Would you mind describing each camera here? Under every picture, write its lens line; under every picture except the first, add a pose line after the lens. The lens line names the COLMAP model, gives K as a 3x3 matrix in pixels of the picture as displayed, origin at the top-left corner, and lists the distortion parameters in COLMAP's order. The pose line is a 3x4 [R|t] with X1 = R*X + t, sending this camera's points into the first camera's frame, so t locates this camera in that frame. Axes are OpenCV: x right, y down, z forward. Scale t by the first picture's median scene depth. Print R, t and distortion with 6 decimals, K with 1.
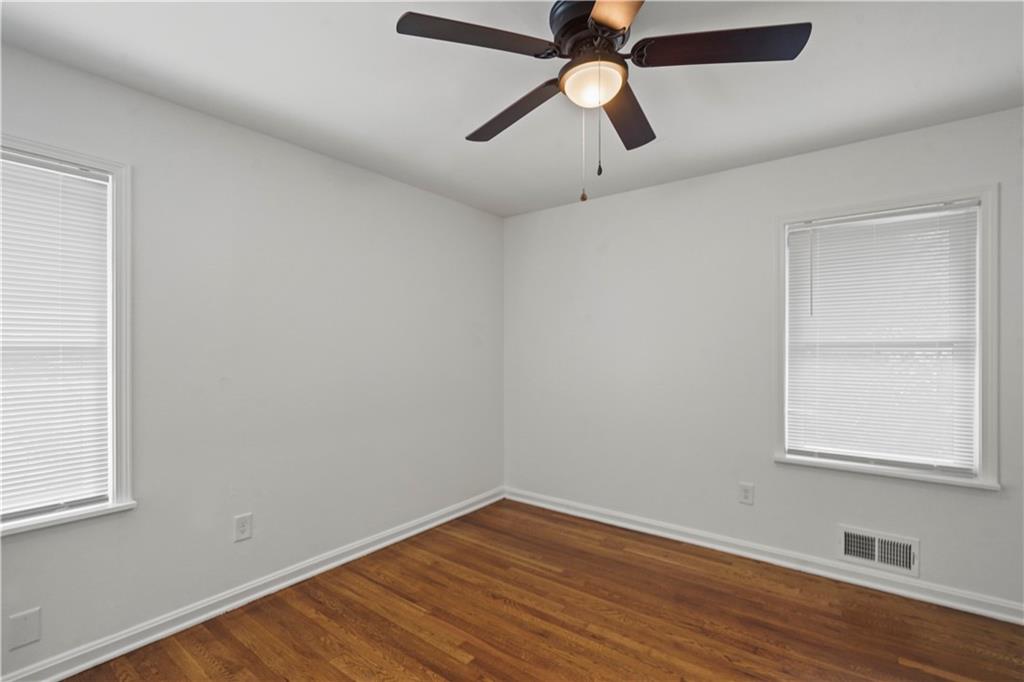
lens RADIAL K [[475.8, 0, 509.5], [0, 475.8, 347.4], [0, 0, 1]] dist [-0.008460, 0.000701]
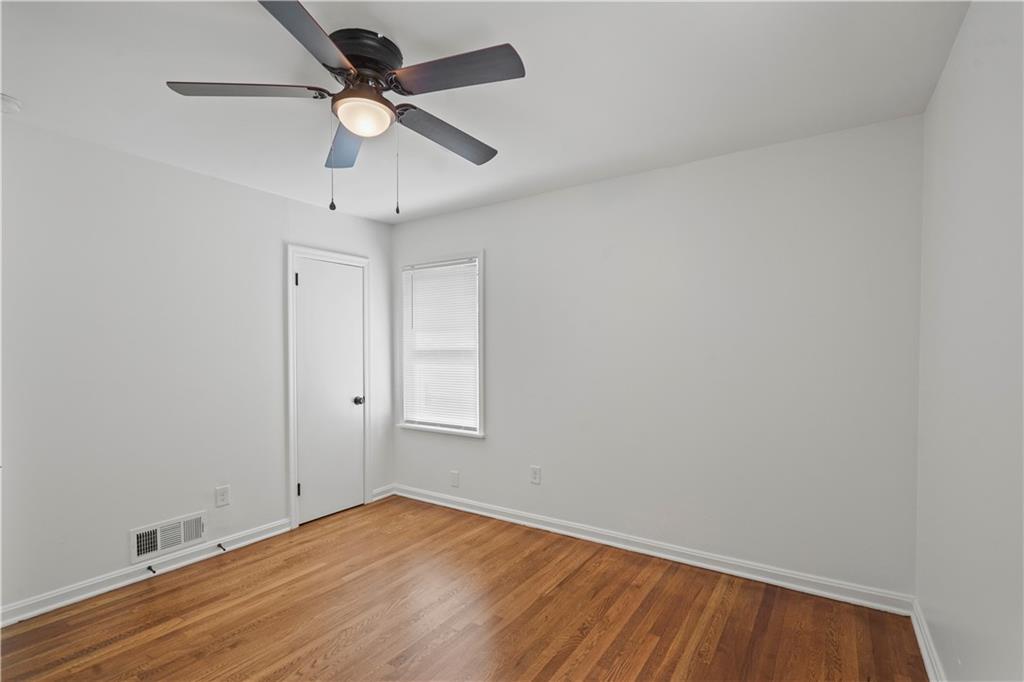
lens RADIAL K [[475.8, 0, 509.5], [0, 475.8, 347.4], [0, 0, 1]] dist [-0.008460, 0.000701]
pose [[0.069177, 0.003444, -0.997598, 0.805266], [0.000937, 0.999993, 0.003517, -0.012031], [0.997604, -0.001178, 0.069173, 0.750859]]
